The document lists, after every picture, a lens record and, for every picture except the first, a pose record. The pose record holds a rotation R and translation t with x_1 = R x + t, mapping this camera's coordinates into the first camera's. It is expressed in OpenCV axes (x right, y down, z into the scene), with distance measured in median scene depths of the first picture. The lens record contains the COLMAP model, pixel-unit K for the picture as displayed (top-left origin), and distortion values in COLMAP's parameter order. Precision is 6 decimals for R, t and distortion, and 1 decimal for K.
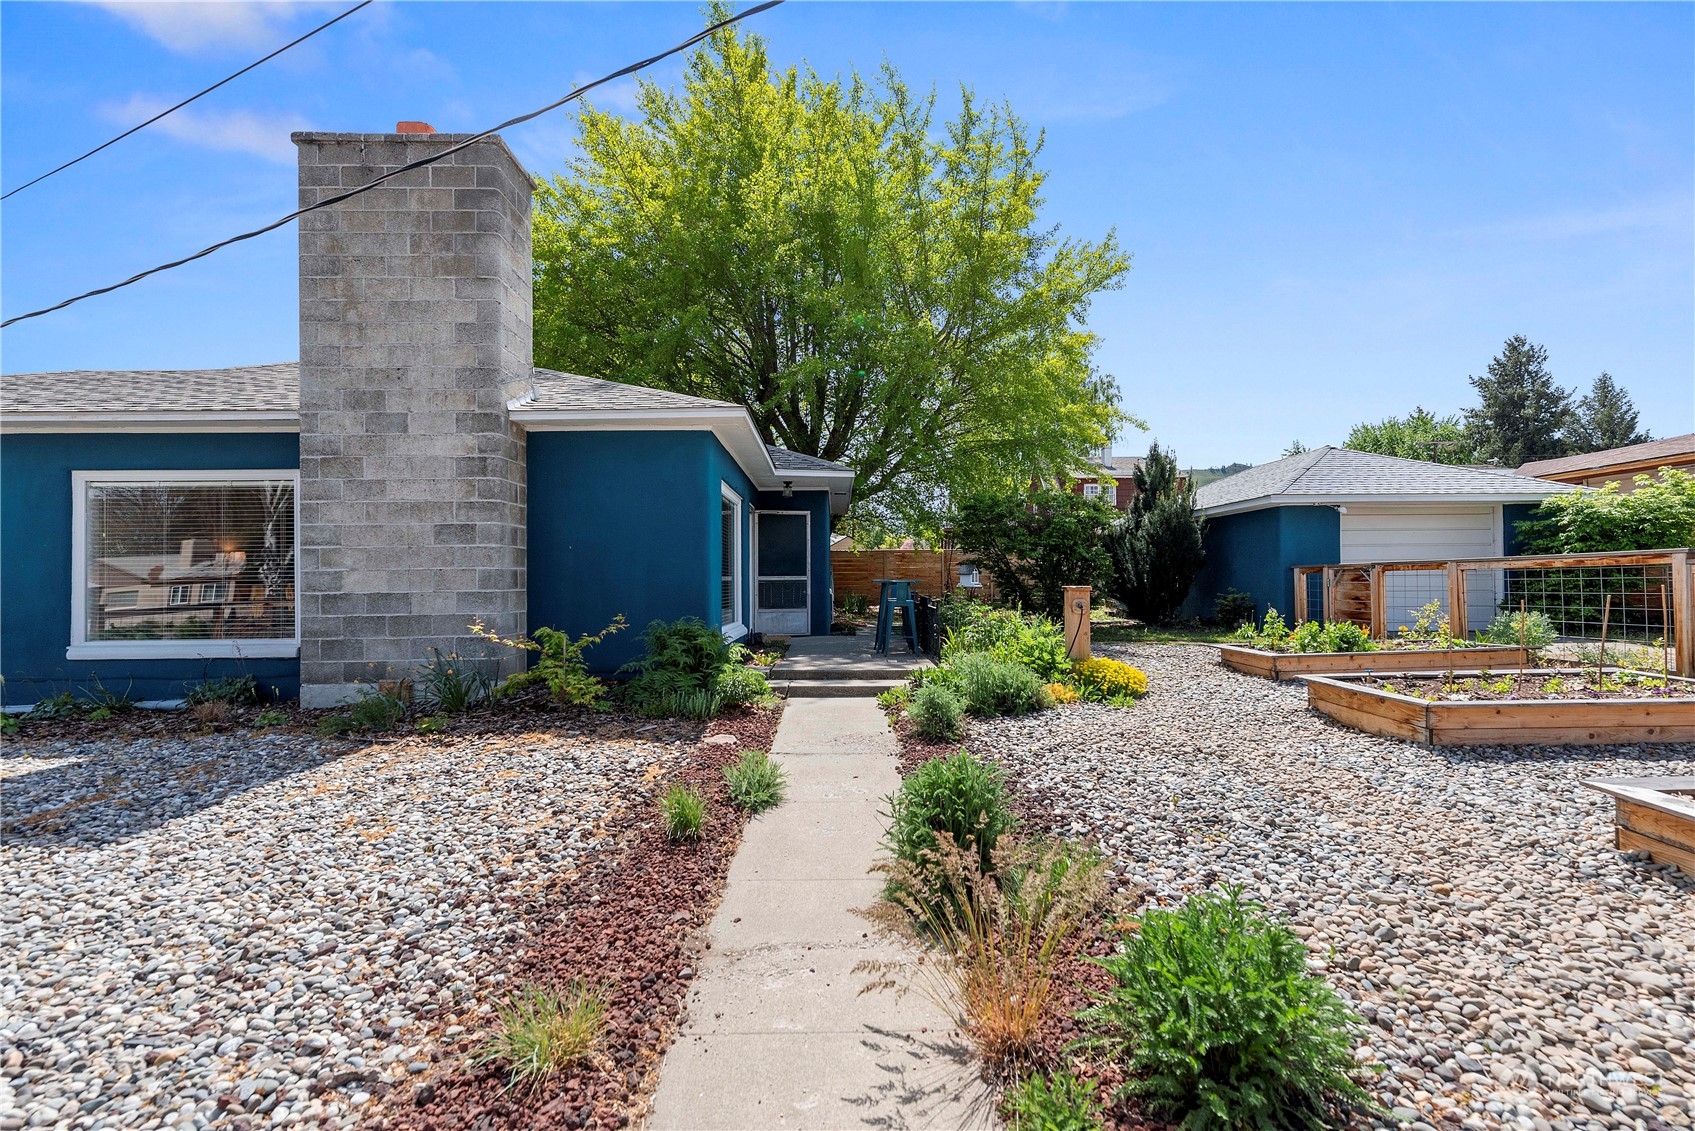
lens RADIAL K [[735.3, 0, 846.9], [0, 735.3, 579.9], [0, 0, 1]] dist [0.001173, -0.000004]
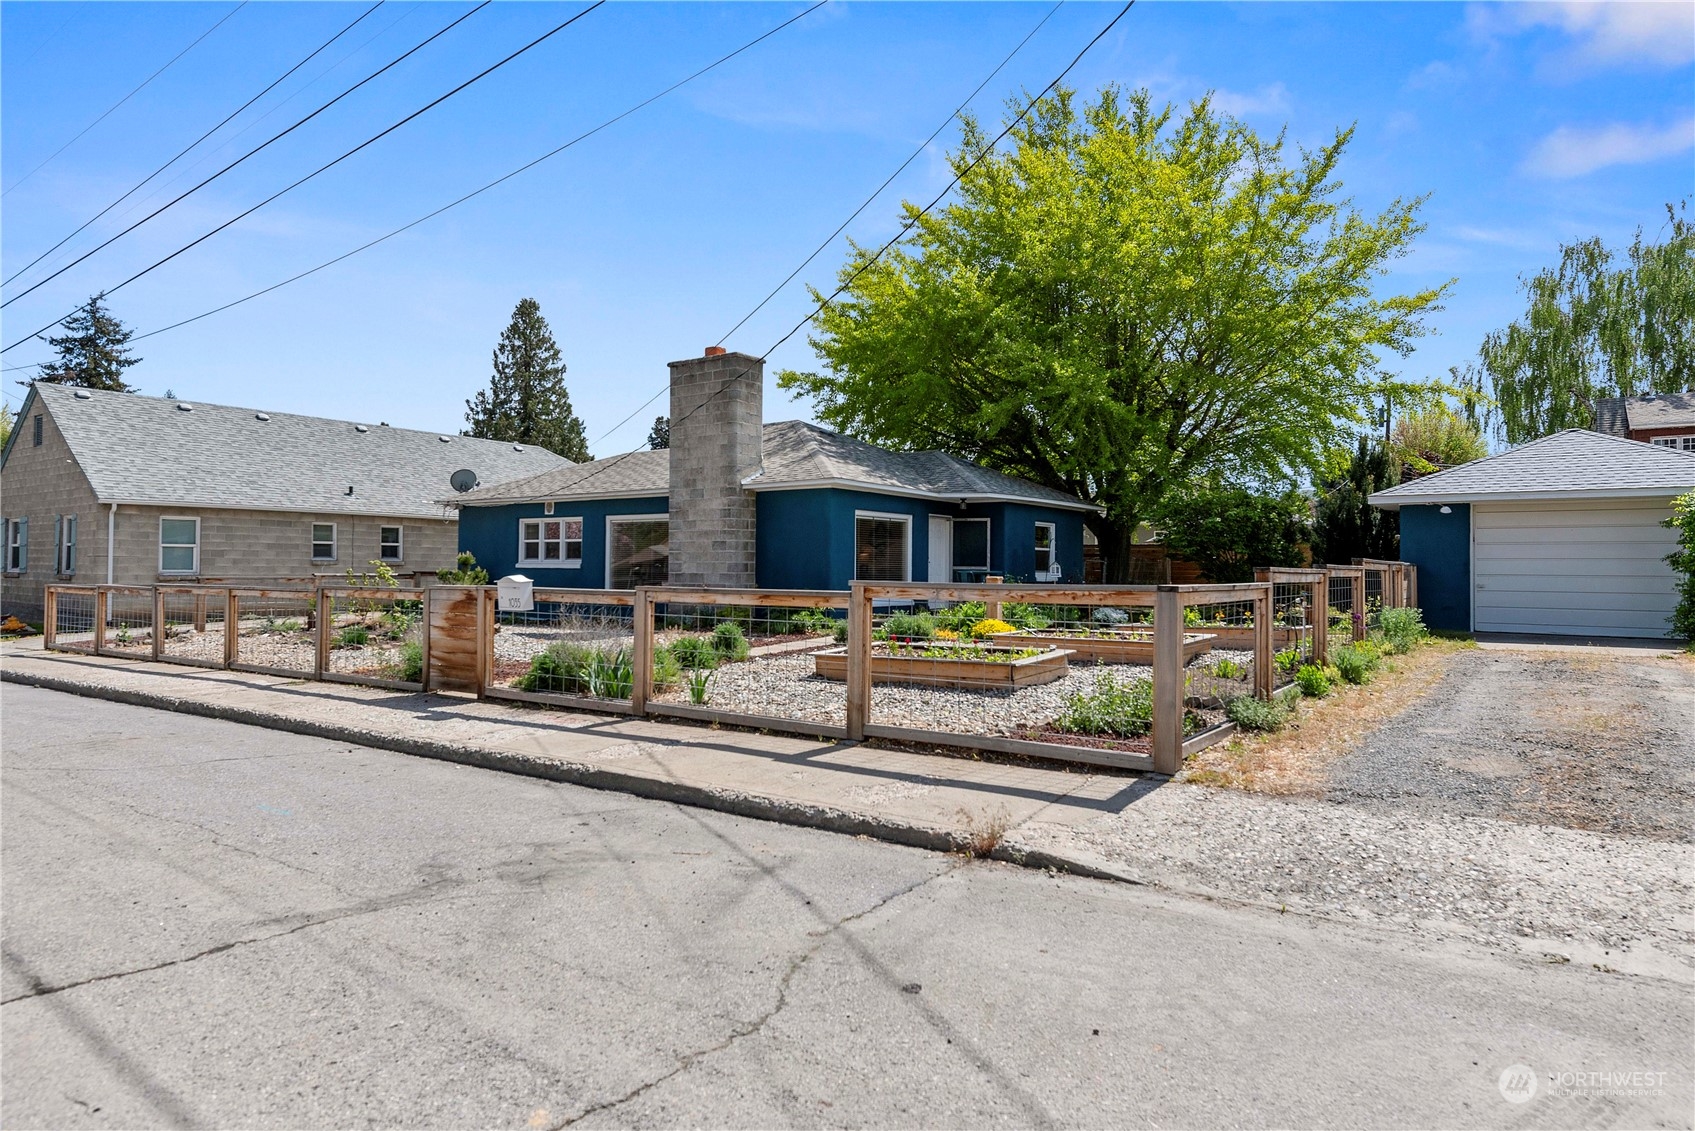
lens RADIAL K [[977.7, 0, 841.9], [0, 977.7, 560.7], [0, 0, 1]] dist [0.004034, 0.001660]
pose [[0.792858, 0.012111, -0.609286, 1.442178], [-0.012999, 0.999911, 0.002960, -0.031914], [0.609268, 0.005573, 0.792945, -0.995384]]
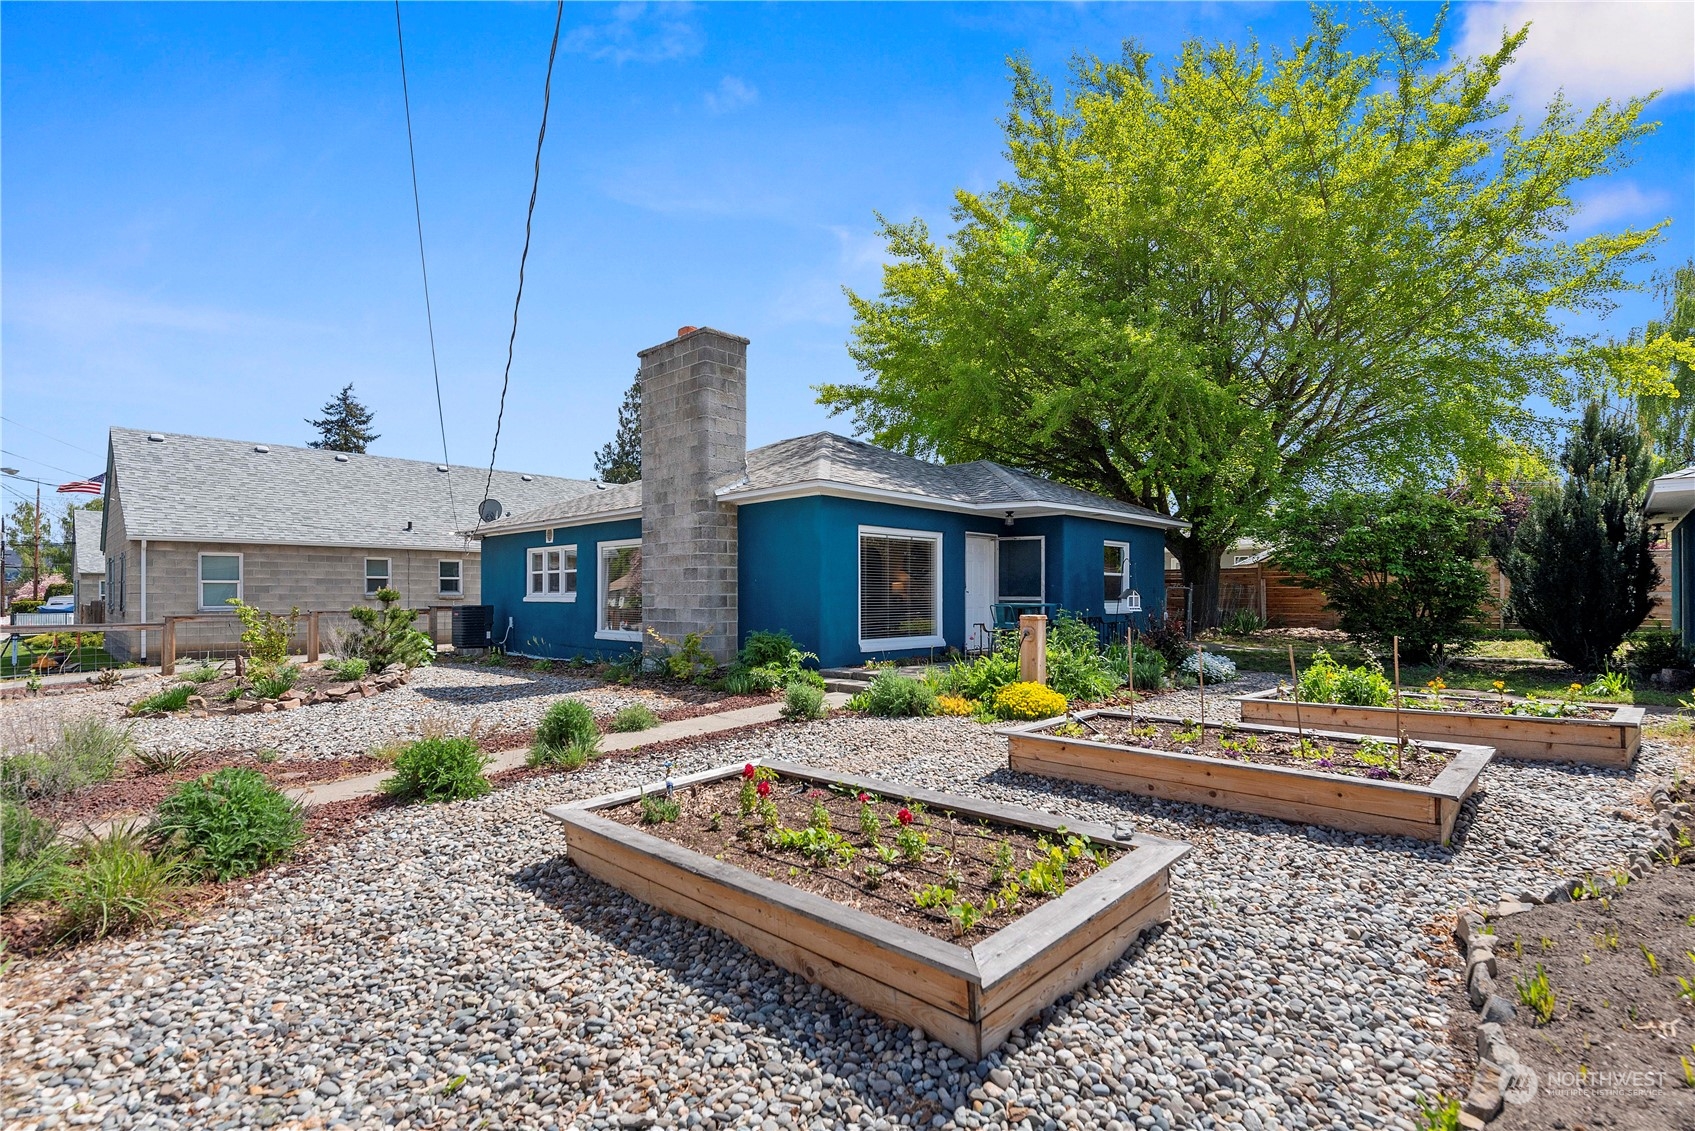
lens RADIAL K [[790.5, 0, 844.9], [0, 790.5, 599.4], [0, 0, 1]] dist [0.002937, 0.001658]
pose [[0.706914, 0.013986, -0.707161, 0.980740], [-0.002349, 0.999845, 0.017426, -0.036881], [0.707296, -0.010657, 0.706838, -0.018991]]
